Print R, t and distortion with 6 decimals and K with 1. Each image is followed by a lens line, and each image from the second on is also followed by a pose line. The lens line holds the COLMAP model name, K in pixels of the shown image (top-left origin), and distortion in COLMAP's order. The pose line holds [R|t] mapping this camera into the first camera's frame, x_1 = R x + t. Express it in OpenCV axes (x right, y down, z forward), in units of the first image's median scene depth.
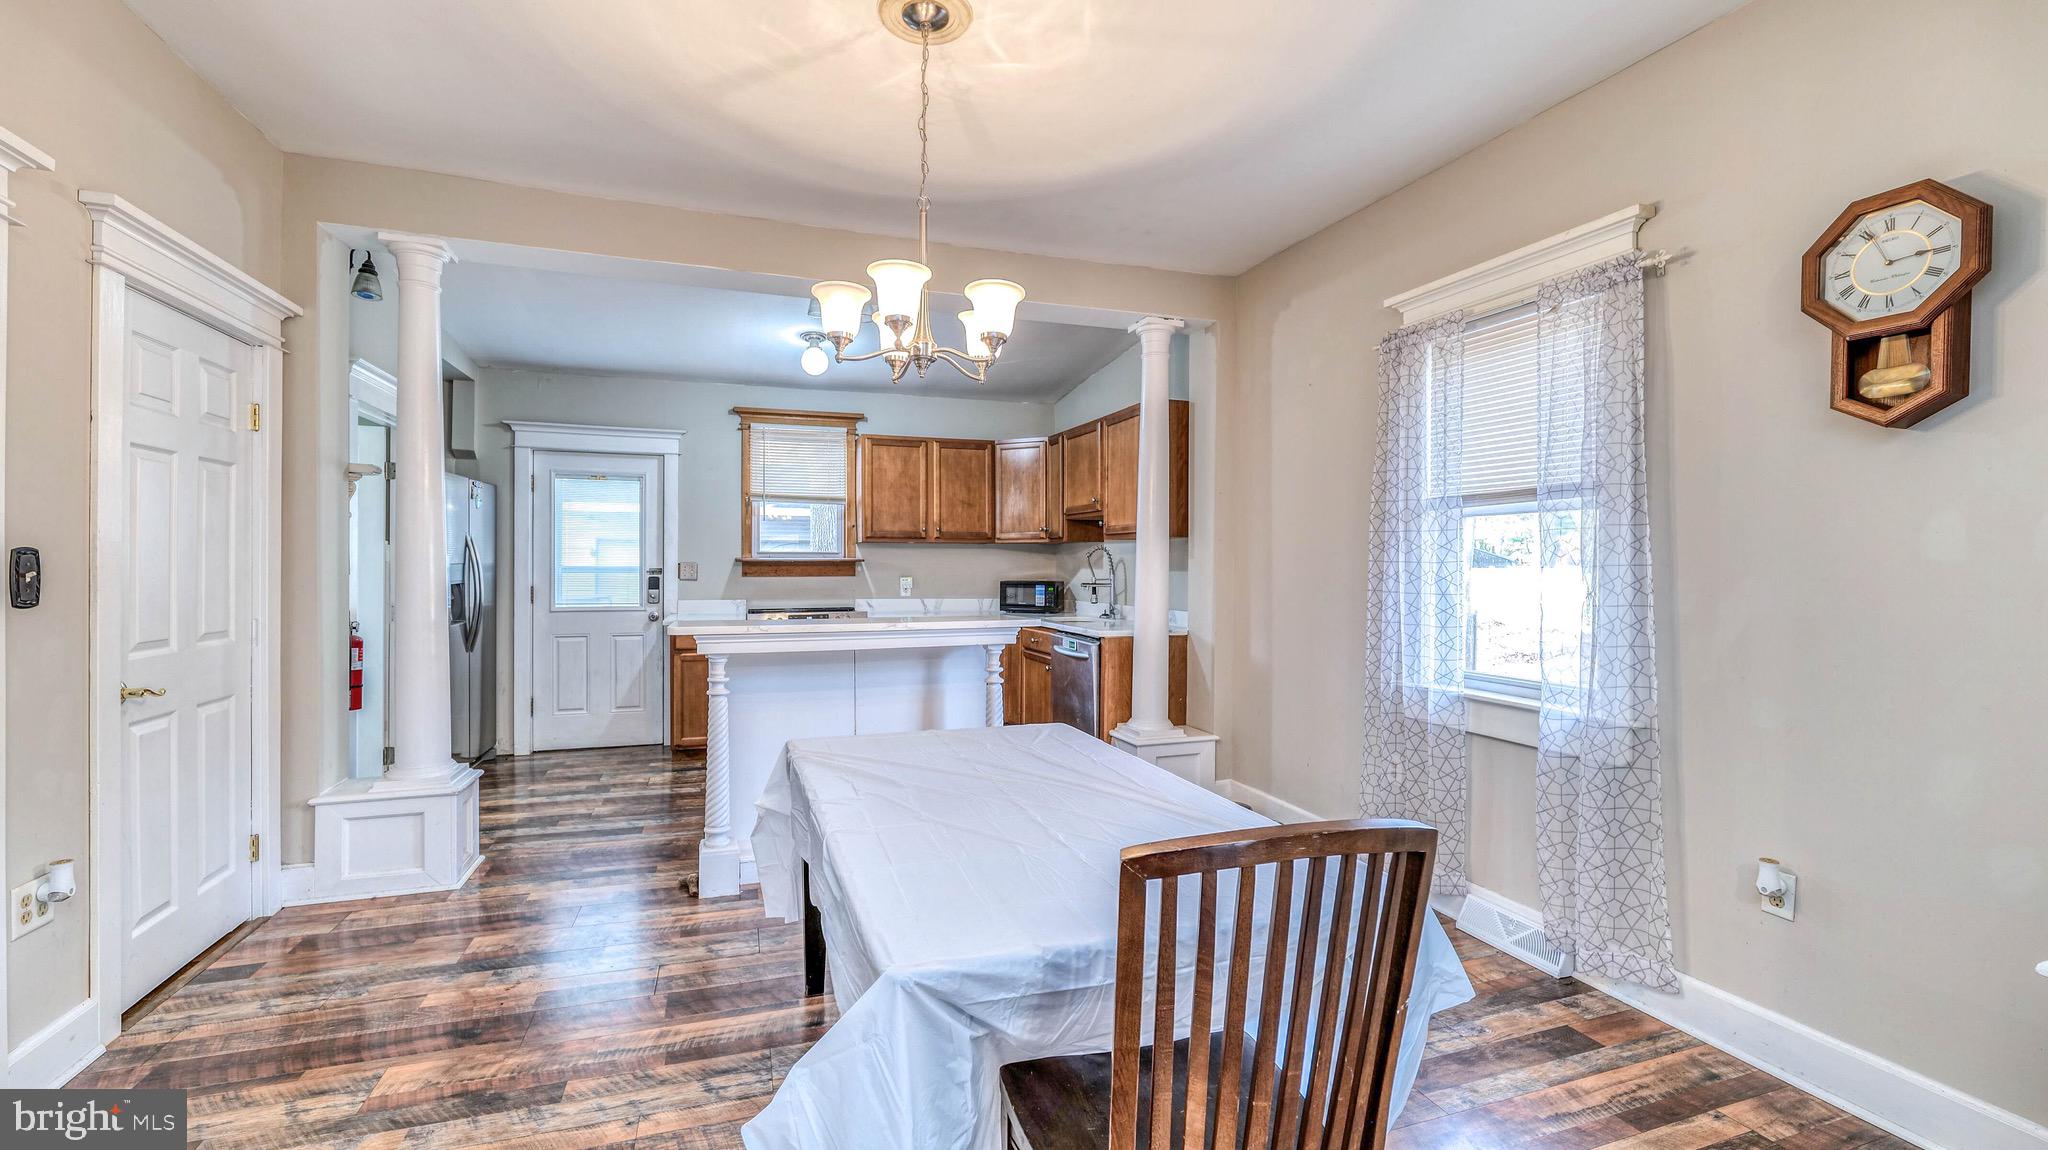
lens RADIAL K [[831.1, 0, 1014.7], [0, 831.1, 570.5], [0, 0, 1]] dist [-0.013998, 0.001414]
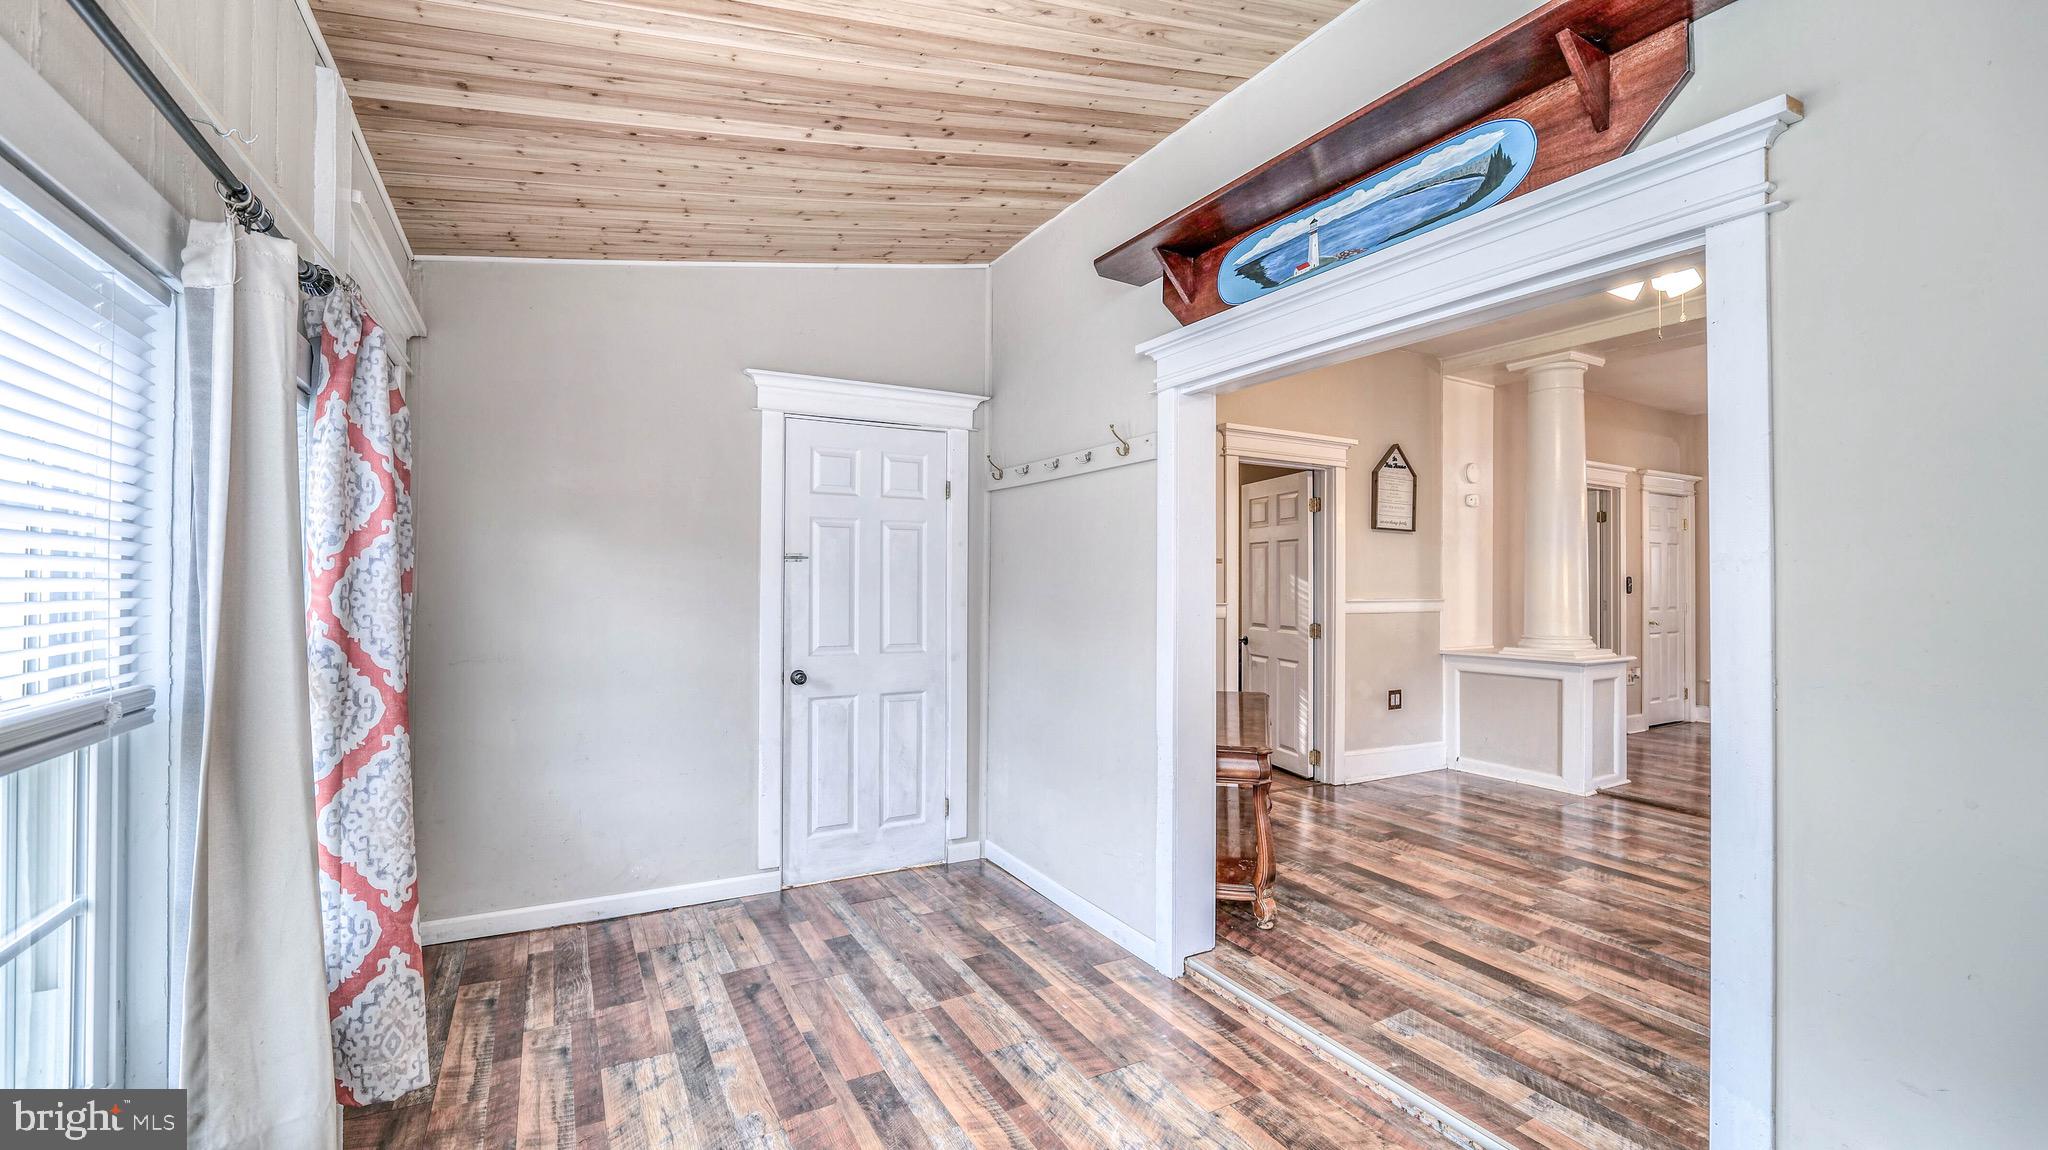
lens RADIAL K [[831.1, 0, 1011.1], [0, 831.1, 567.7], [0, 0, 1]] dist [-0.013998, 0.001414]
pose [[0.168970, -0.023558, -0.985340, 0.803424], [-0.011354, 0.999601, -0.025846, 0.023409], [0.985556, 0.015555, 0.168635, -0.966077]]
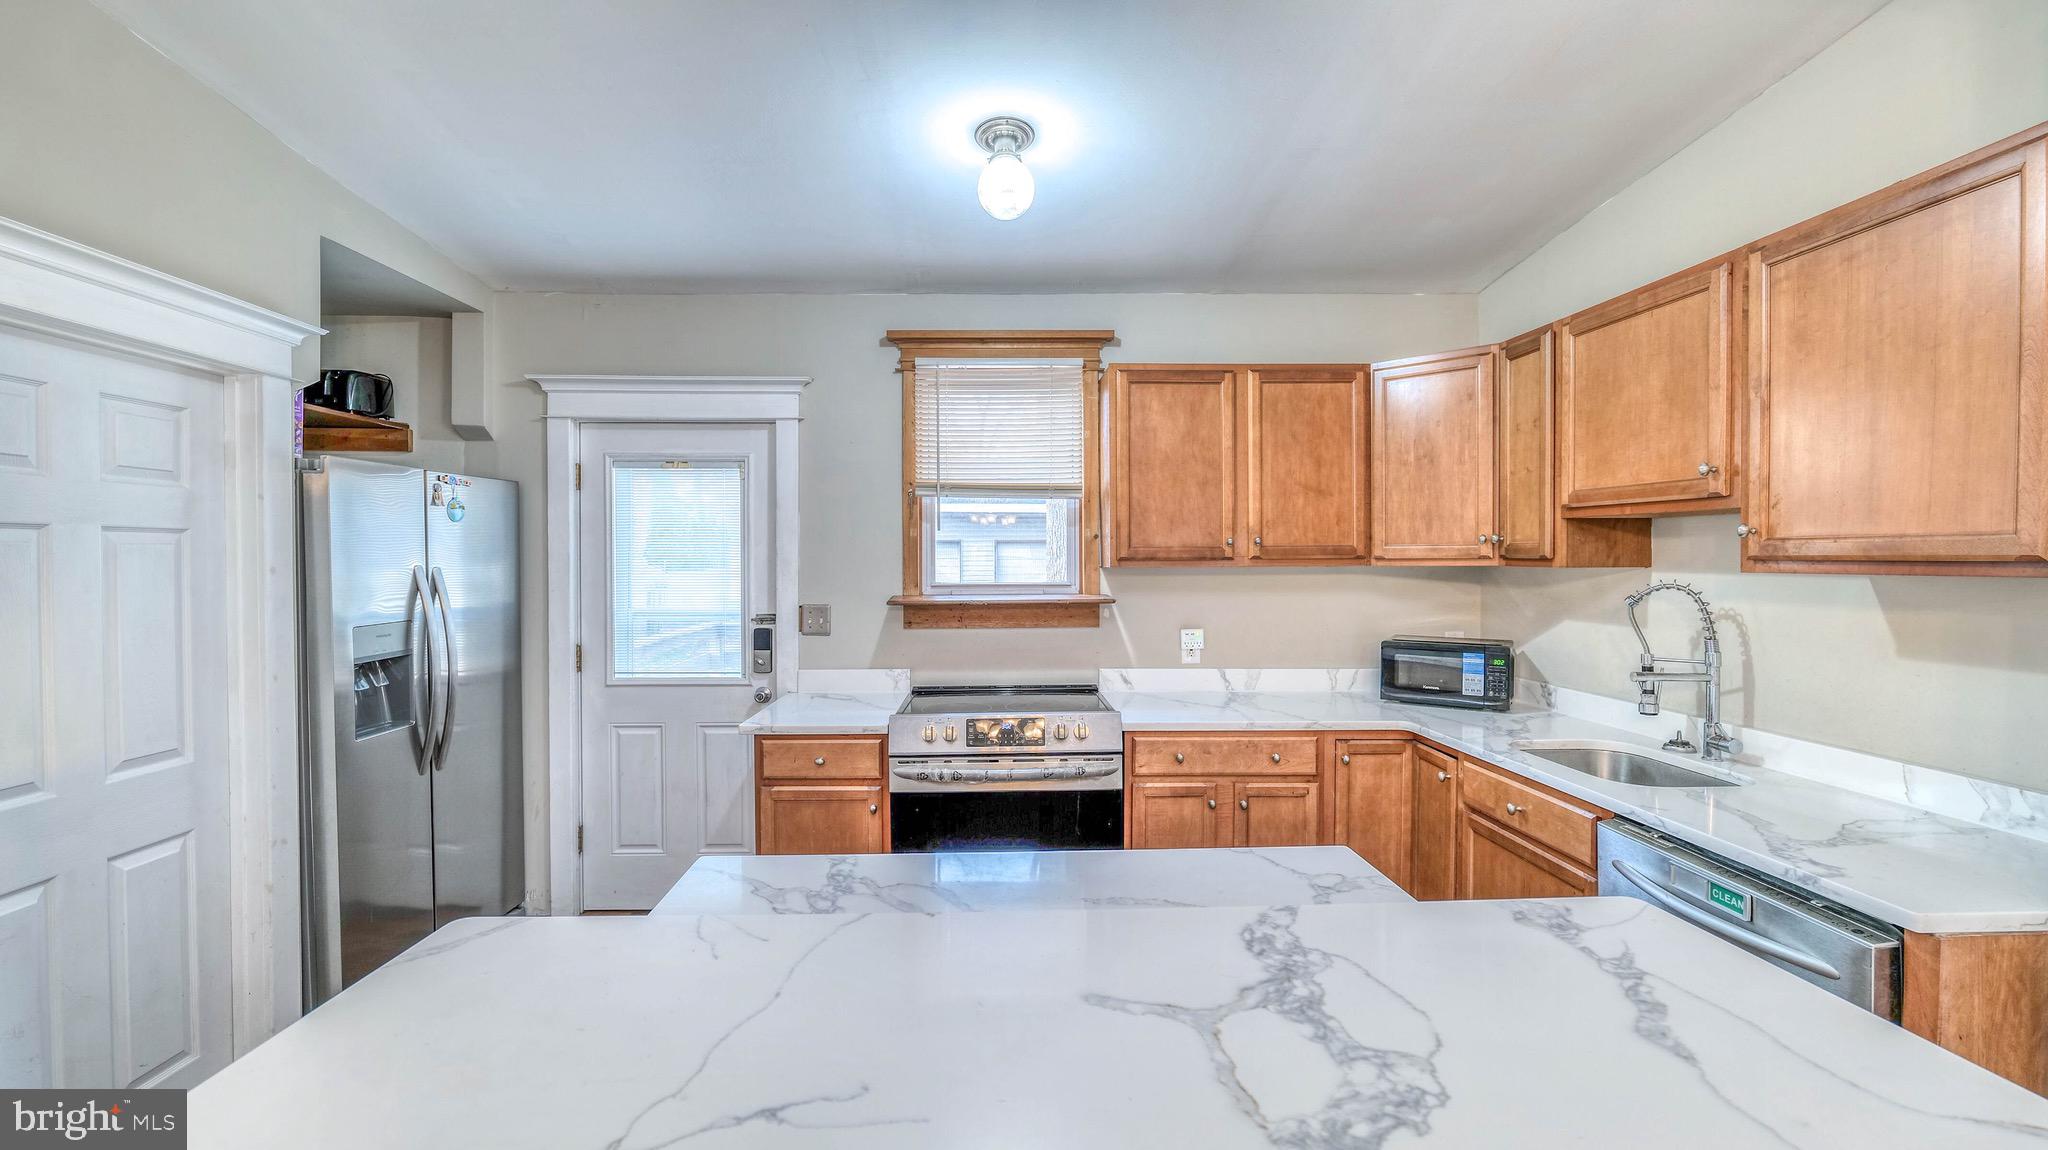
lens RADIAL K [[831.1, 0, 1011.4], [0, 831.1, 568.3], [0, 0, 1]] dist [-0.013998, 0.001414]
pose [[0.954070, -0.001643, -0.299581, -0.111956], [0.003378, 0.999980, 0.005275, -0.048243], [0.299566, -0.006044, 0.954056, 0.620758]]
